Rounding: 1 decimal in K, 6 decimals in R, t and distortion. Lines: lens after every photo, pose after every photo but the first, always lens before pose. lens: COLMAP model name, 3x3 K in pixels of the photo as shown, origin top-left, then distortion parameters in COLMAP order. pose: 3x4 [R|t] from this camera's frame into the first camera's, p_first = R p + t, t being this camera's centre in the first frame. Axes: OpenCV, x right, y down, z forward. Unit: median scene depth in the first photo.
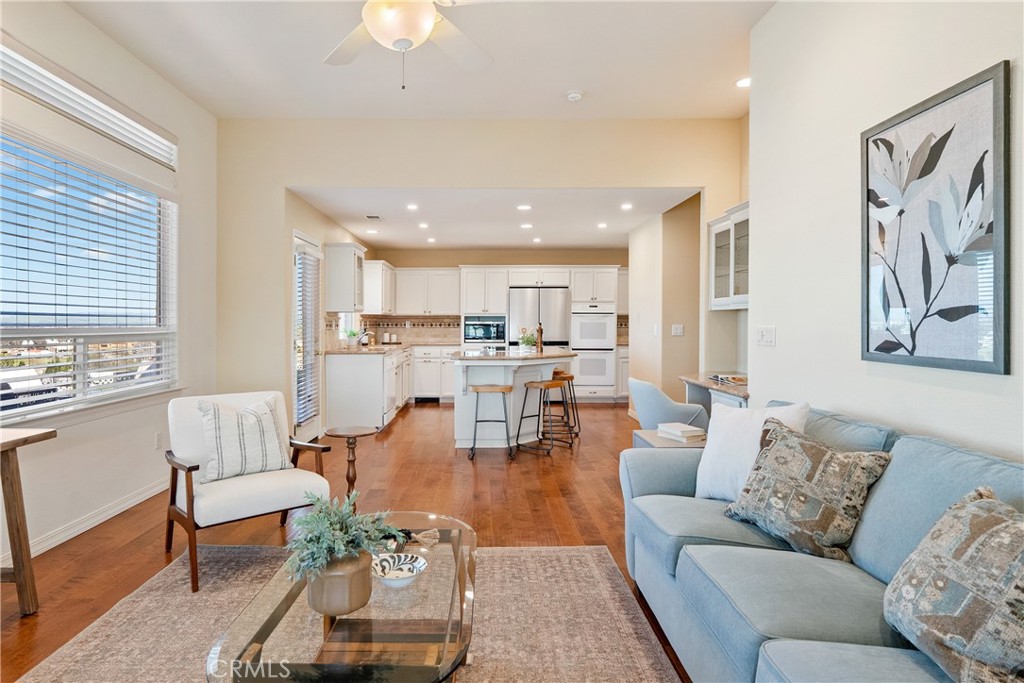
lens RADIAL K [[531.2, 0, 482.4], [0, 531.2, 319.1], [0, 0, 1]] dist [0.000101, 0.000901]
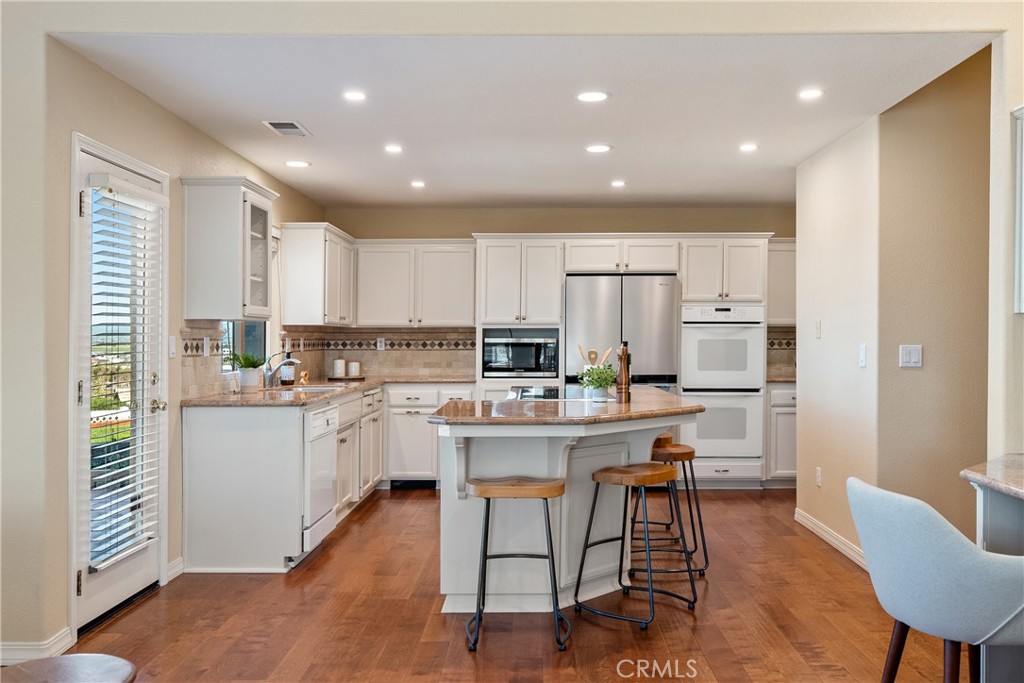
lens RADIAL K [[818.5, 0, 537.1], [0, 818.5, 346.6], [0, 0, 1]] dist [0.009892, -0.003264]
pose [[0.999984, -0.001117, 0.005558, 0.018337], [0.001030, 0.999877, 0.015636, 0.000061], [-0.005574, -0.015630, 0.999862, 0.192465]]
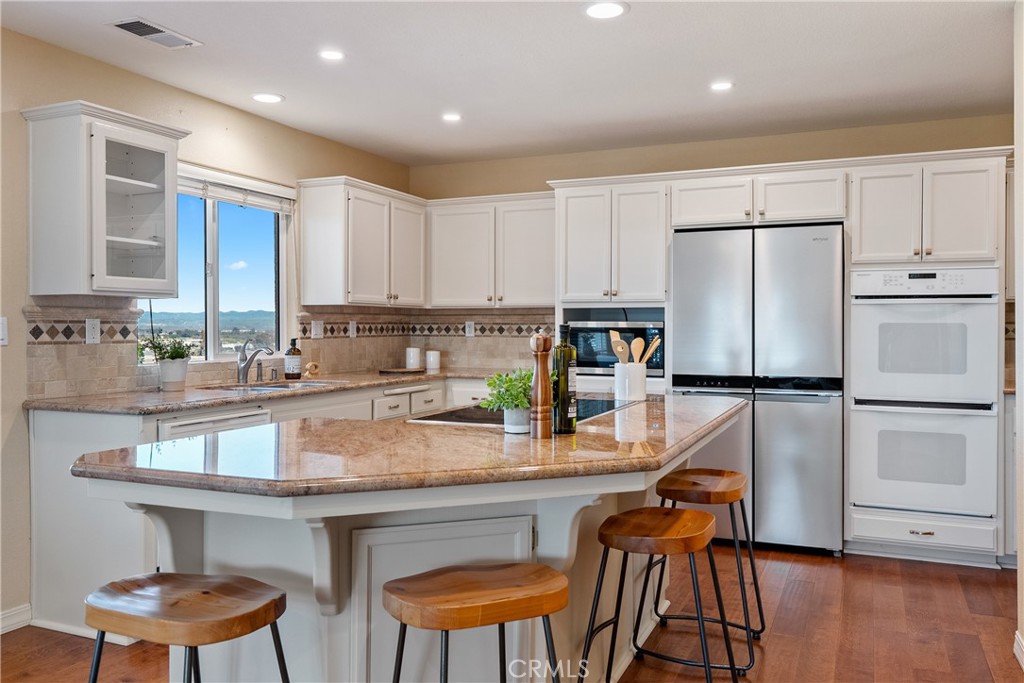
lens RADIAL K [[818.5, 0, 500.0], [0, 818.5, 324.5], [0, 0, 1]] dist [0.009892, -0.003264]
pose [[0.920918, 0.000238, -0.389756, 0.180695], [0.002261, 0.999980, 0.005954, 0.003269], [0.389750, -0.006364, 0.920899, 0.459723]]
